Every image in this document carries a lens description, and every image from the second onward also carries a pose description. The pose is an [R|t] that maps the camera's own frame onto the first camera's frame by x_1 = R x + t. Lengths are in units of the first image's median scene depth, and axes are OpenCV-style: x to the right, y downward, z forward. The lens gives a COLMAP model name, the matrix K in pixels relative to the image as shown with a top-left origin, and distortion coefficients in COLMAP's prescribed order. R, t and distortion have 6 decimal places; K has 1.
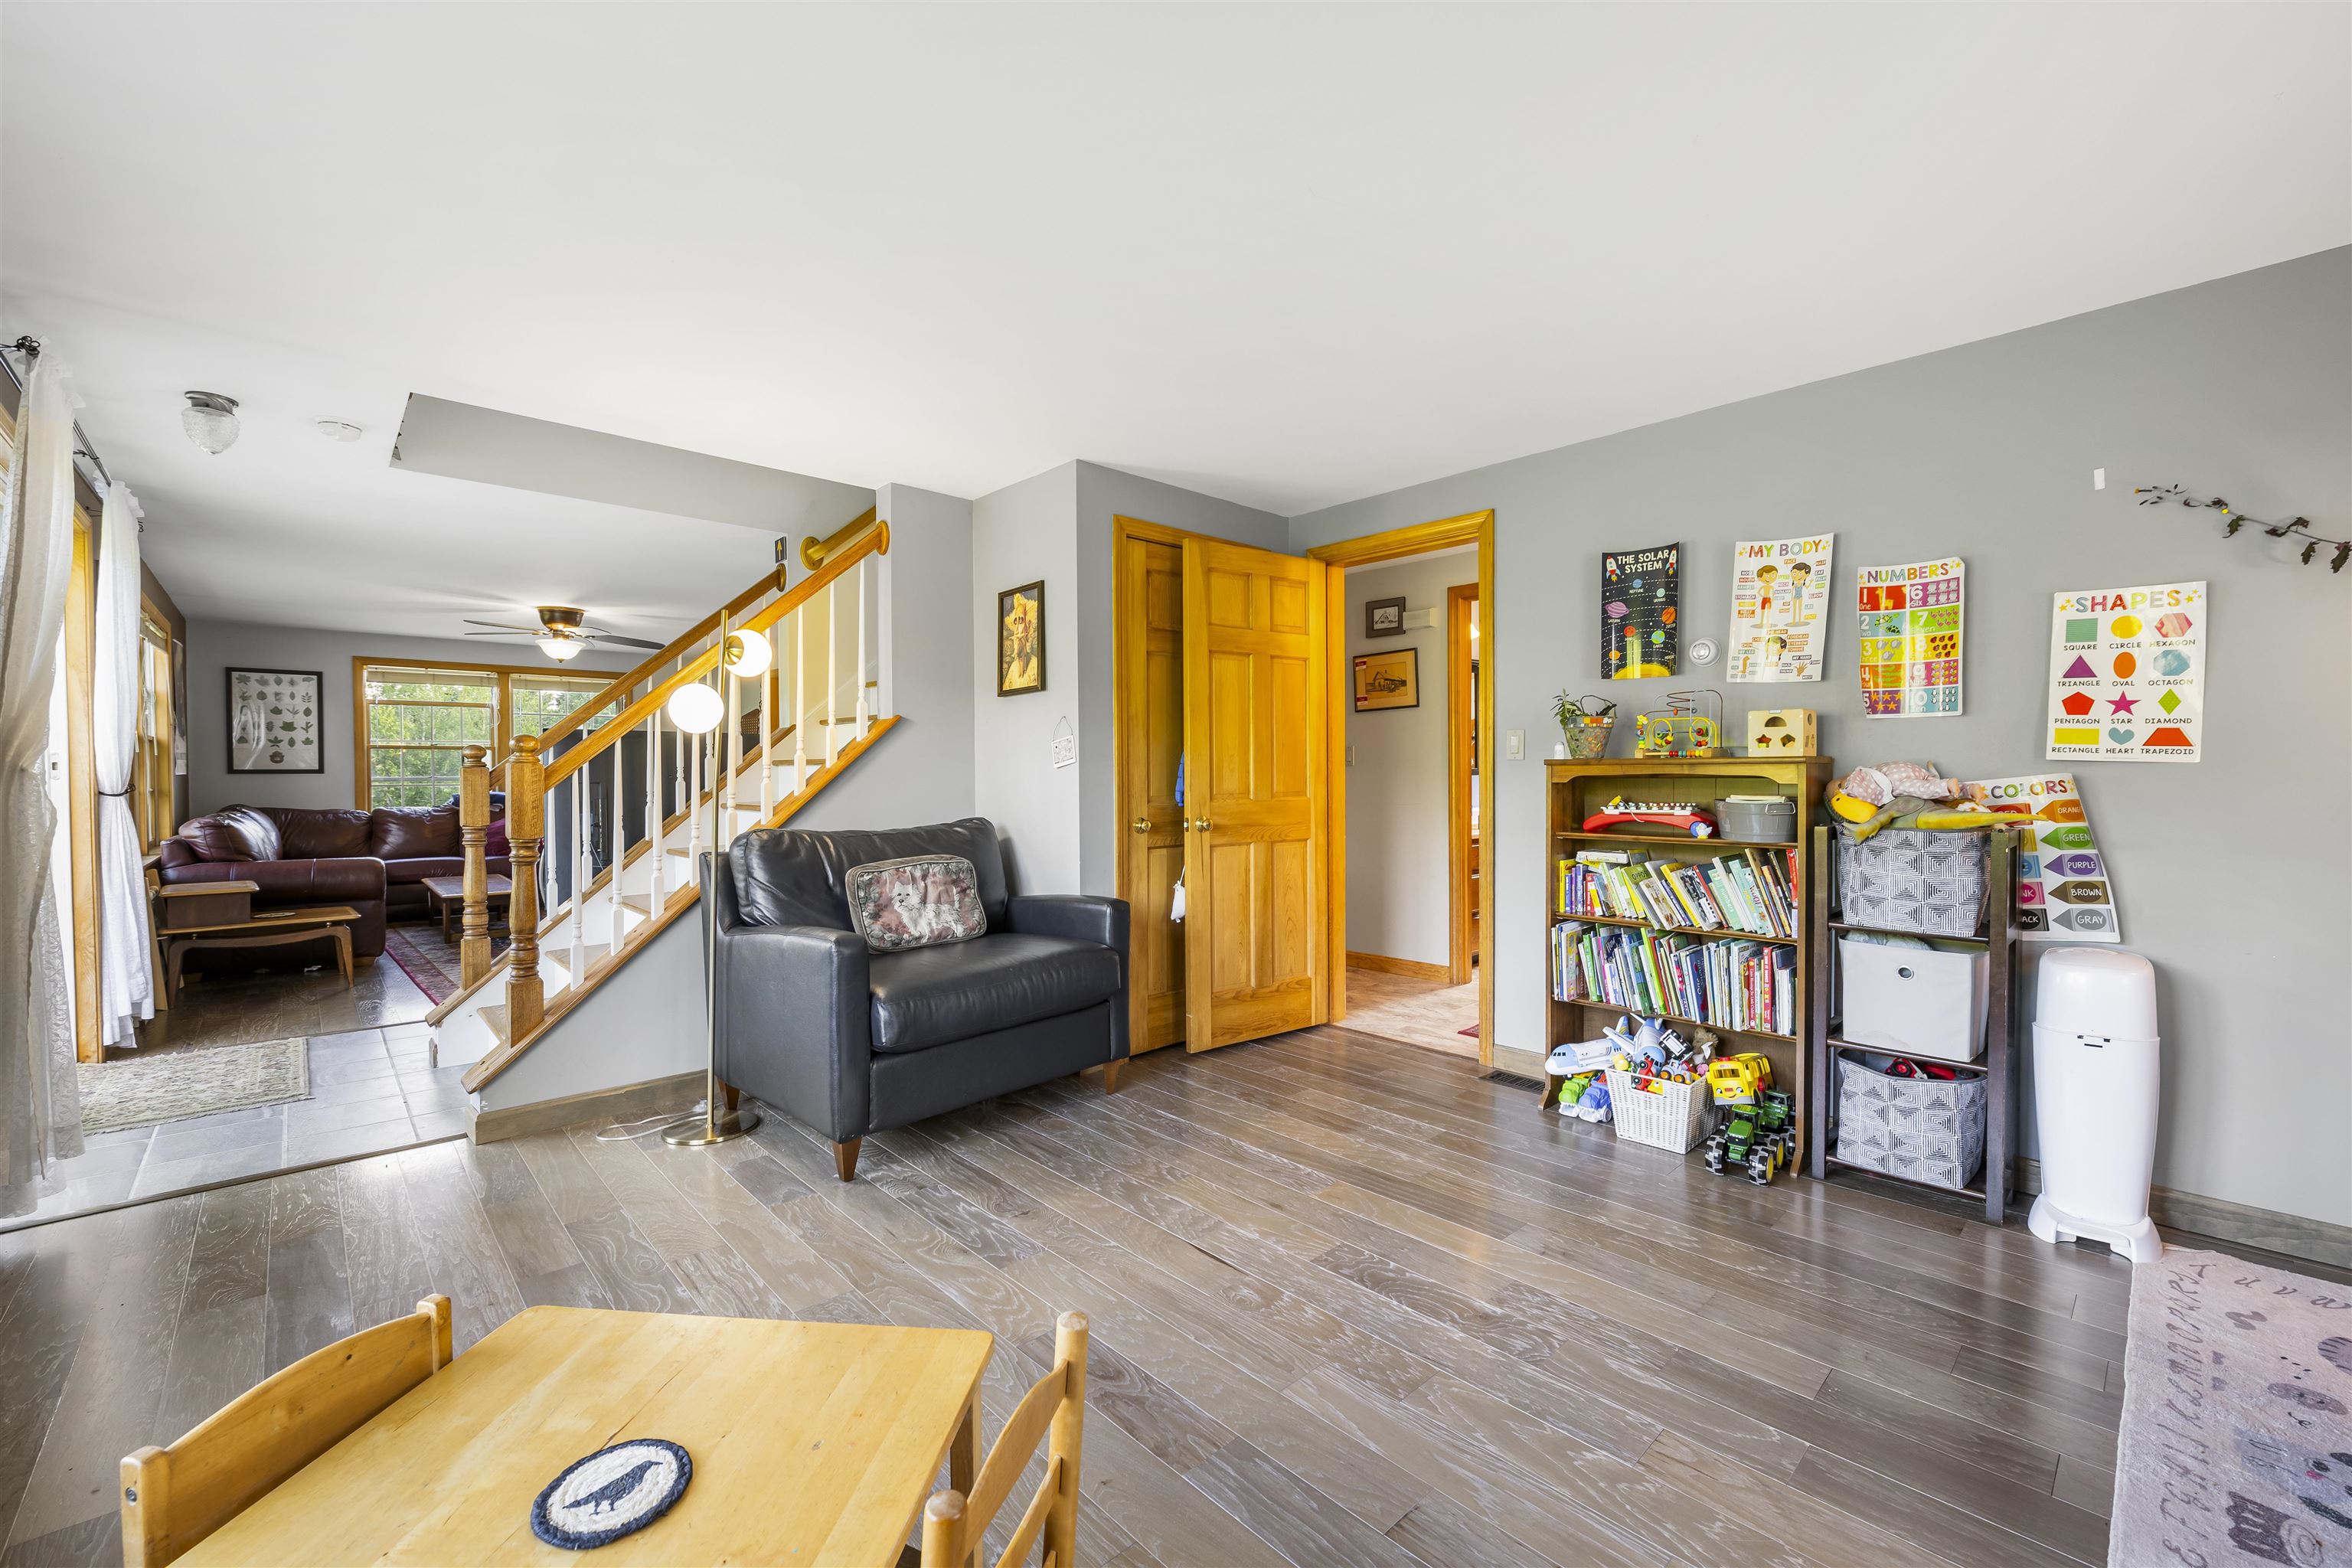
lens RADIAL K [[961.6, 0, 1176.0], [0, 961.6, 784.0], [0, 0, 1]] dist [-0.013101, -0.000201]
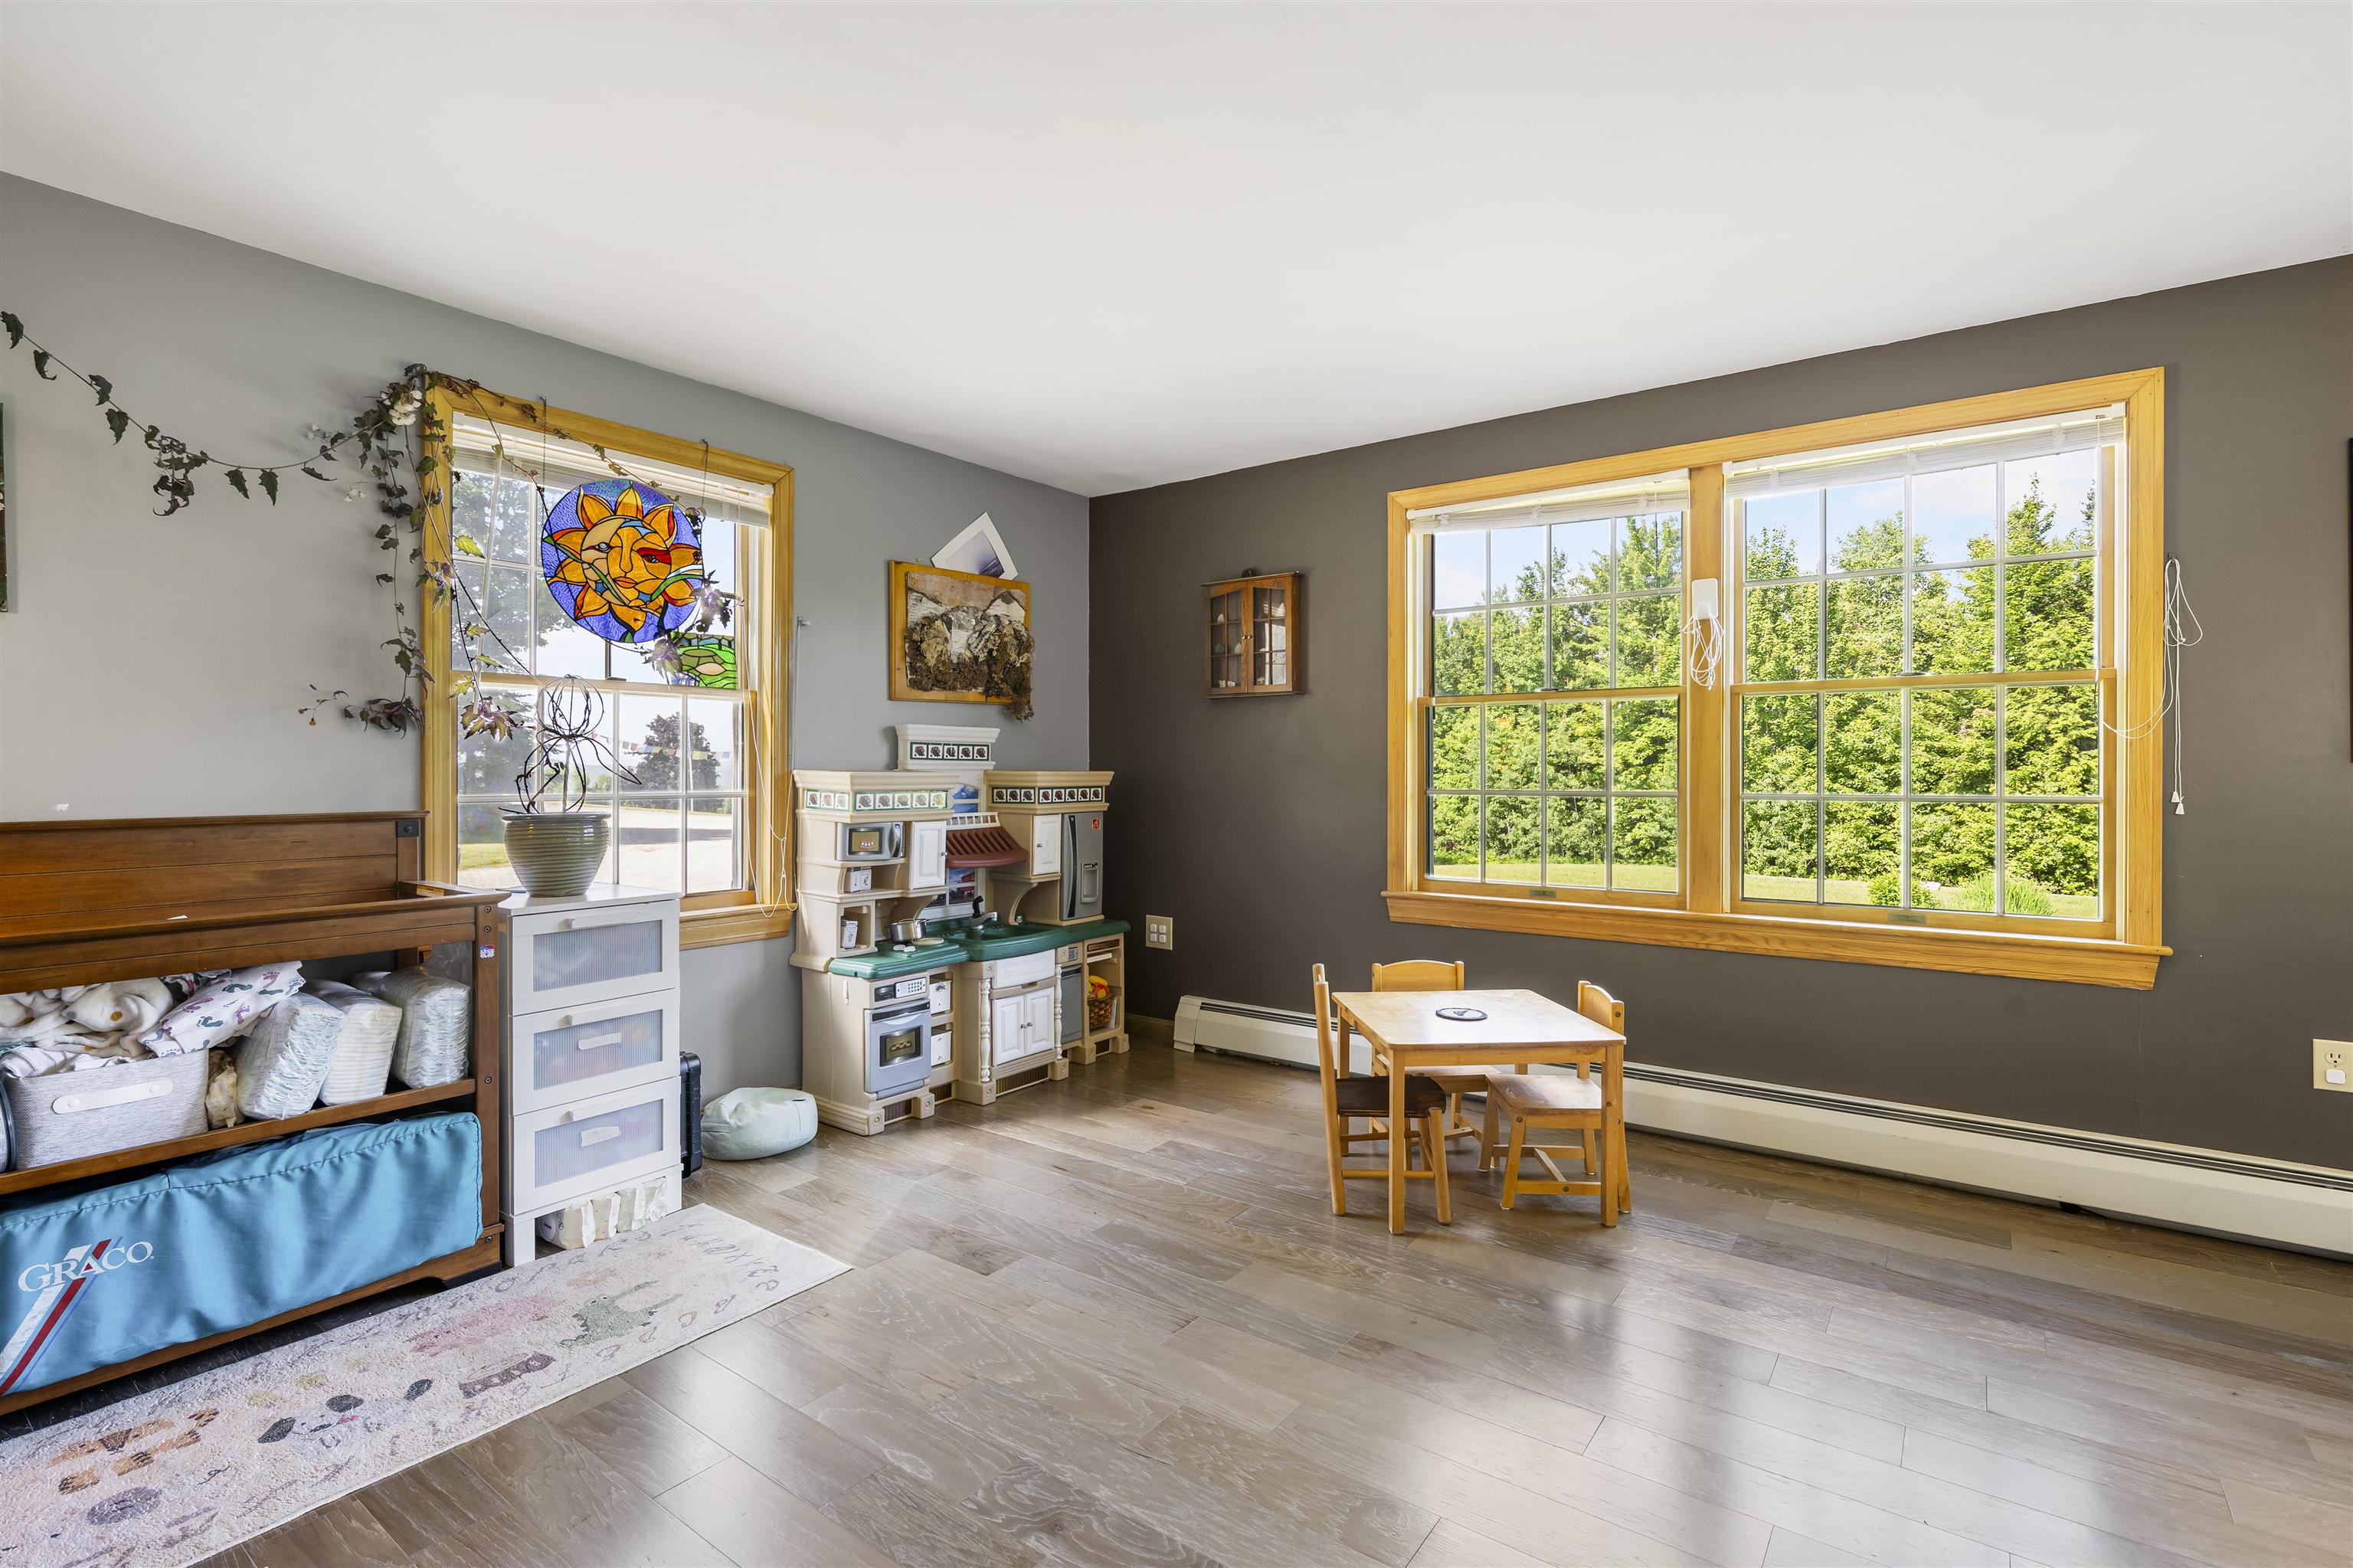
lens RADIAL K [[1101.7, 0, 1173.5], [0, 1101.7, 767.2], [0, 0, 1]] dist [-0.000918, -0.000586]
pose [[-0.983595, 0.003474, -0.180358, 0.268752], [0.002007, 0.999963, 0.008314, -0.012665], [0.180380, 0.007816, -0.983566, 1.278031]]
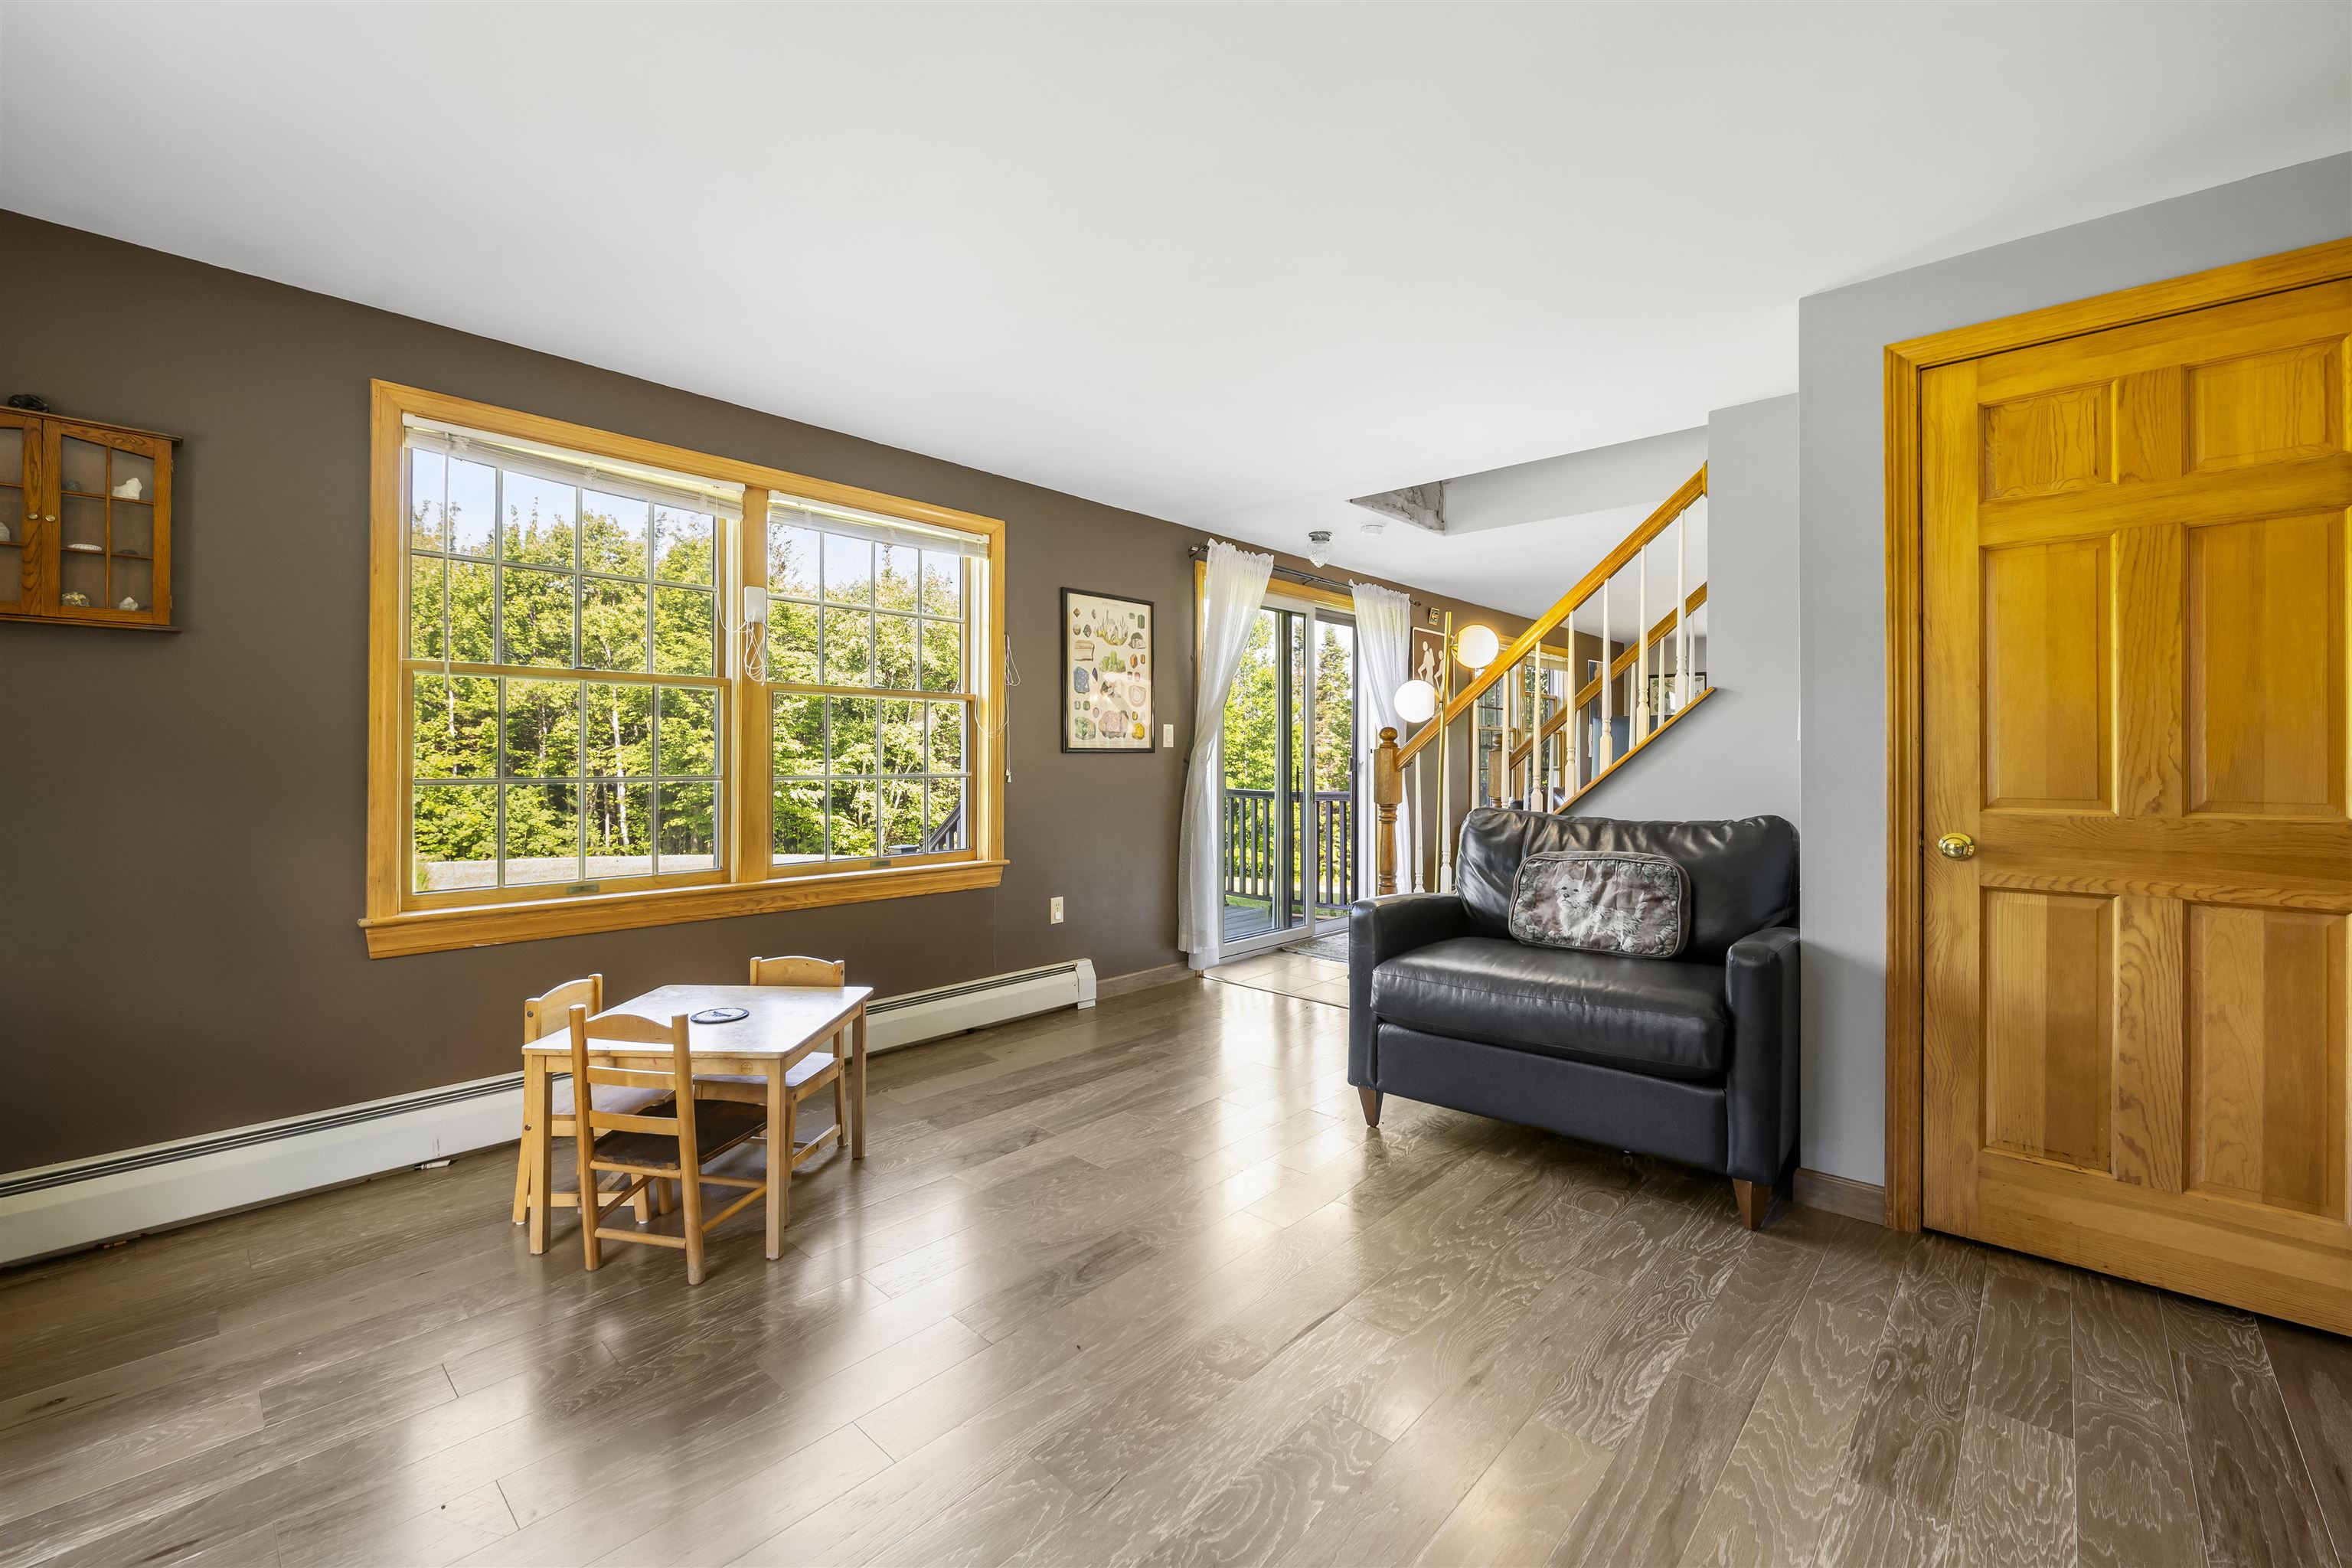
lens RADIAL K [[959.8, 0, 1172.9], [0, 959.8, 751.5], [0, 0, 1]] dist [-0.000306, -0.000157]
pose [[0.072904, -0.001227, -0.997338, 0.692892], [-0.015727, 0.999873, -0.002380, -0.008966], [0.997215, 0.015859, 0.072875, 0.641949]]
